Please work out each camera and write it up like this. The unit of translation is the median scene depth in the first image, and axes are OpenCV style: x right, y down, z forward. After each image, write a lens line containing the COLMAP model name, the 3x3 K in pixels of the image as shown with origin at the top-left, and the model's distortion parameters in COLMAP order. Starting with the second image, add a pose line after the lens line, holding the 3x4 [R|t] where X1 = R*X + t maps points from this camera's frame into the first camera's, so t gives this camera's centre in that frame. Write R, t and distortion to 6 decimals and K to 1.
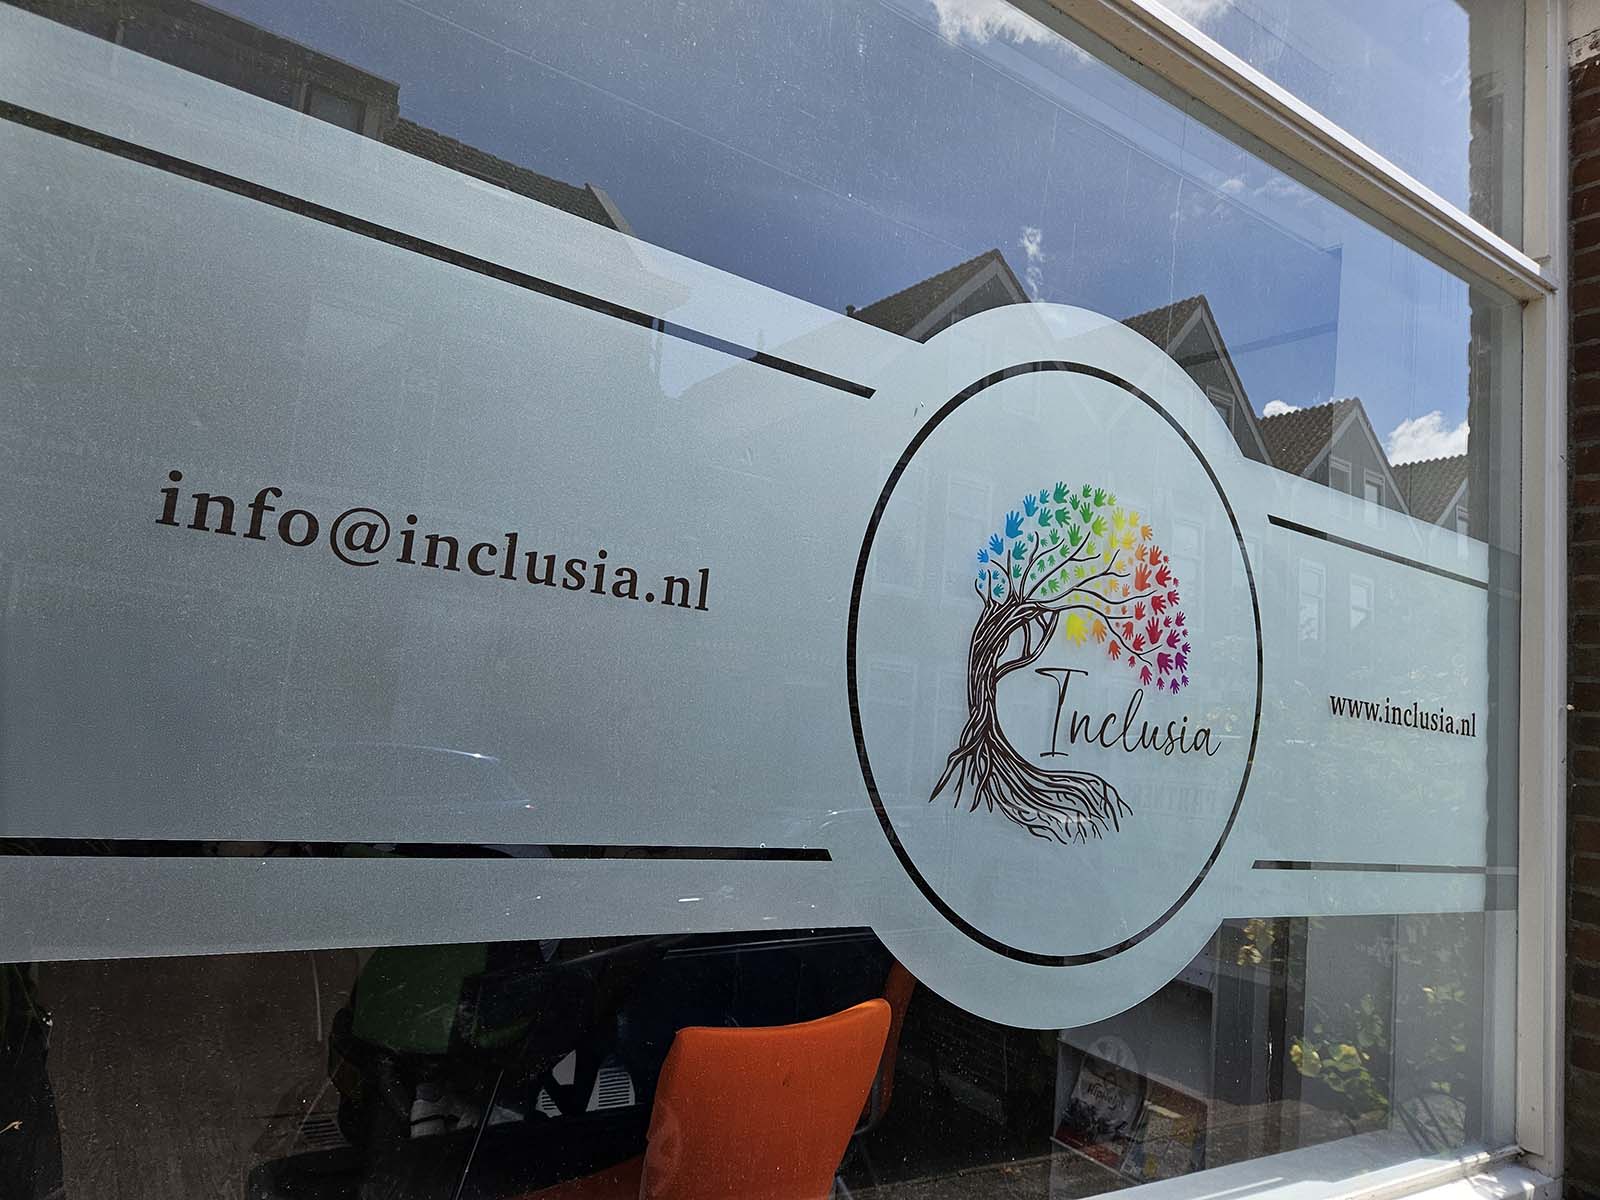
lens RADIAL K [[1071.3, 0, 798.8], [0, 1071.3, 598.7], [0, 0, 1]] dist [0.005813, -0.001211]
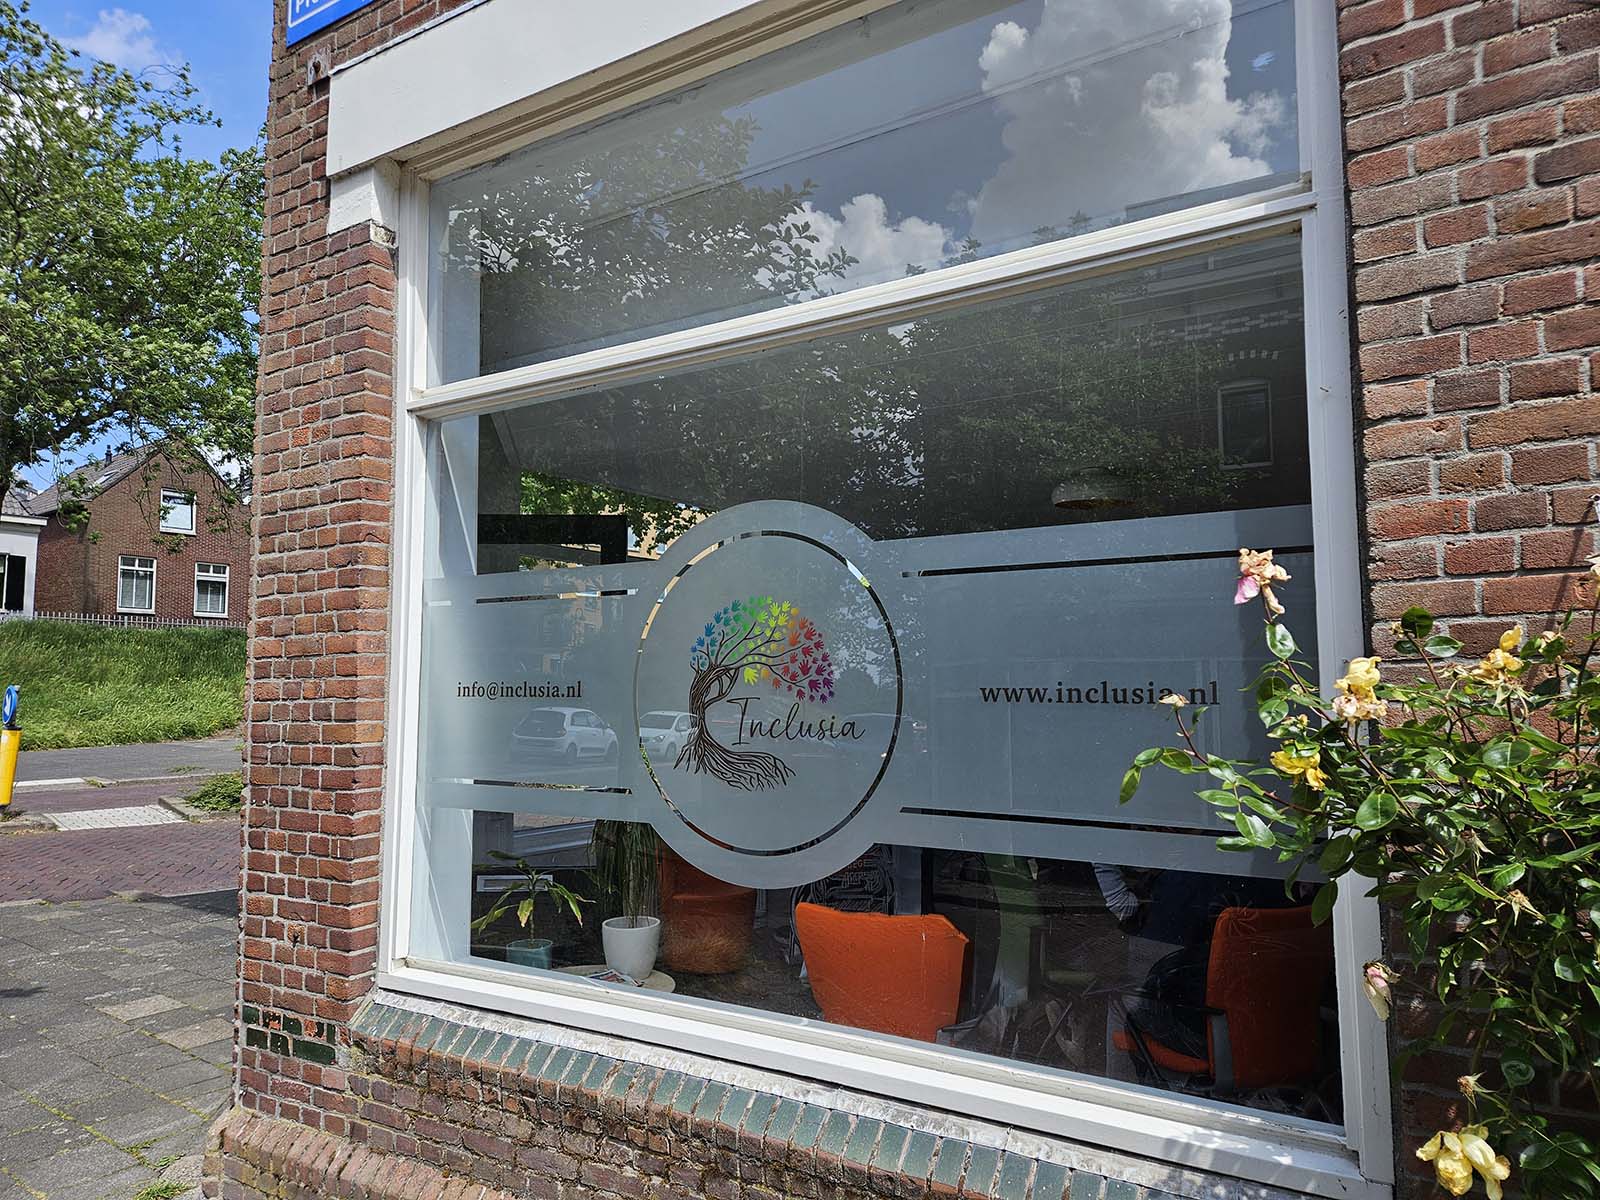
lens RADIAL K [[1071.3, 0, 801.6], [0, 1071.3, 599.8], [0, 0, 1]] dist [0.005813, -0.001211]
pose [[0.970978, -0.060762, 0.231322, -0.067031], [0.063847, 0.997942, -0.005865, -0.075265], [-0.230490, 0.020464, 0.972860, -0.722751]]
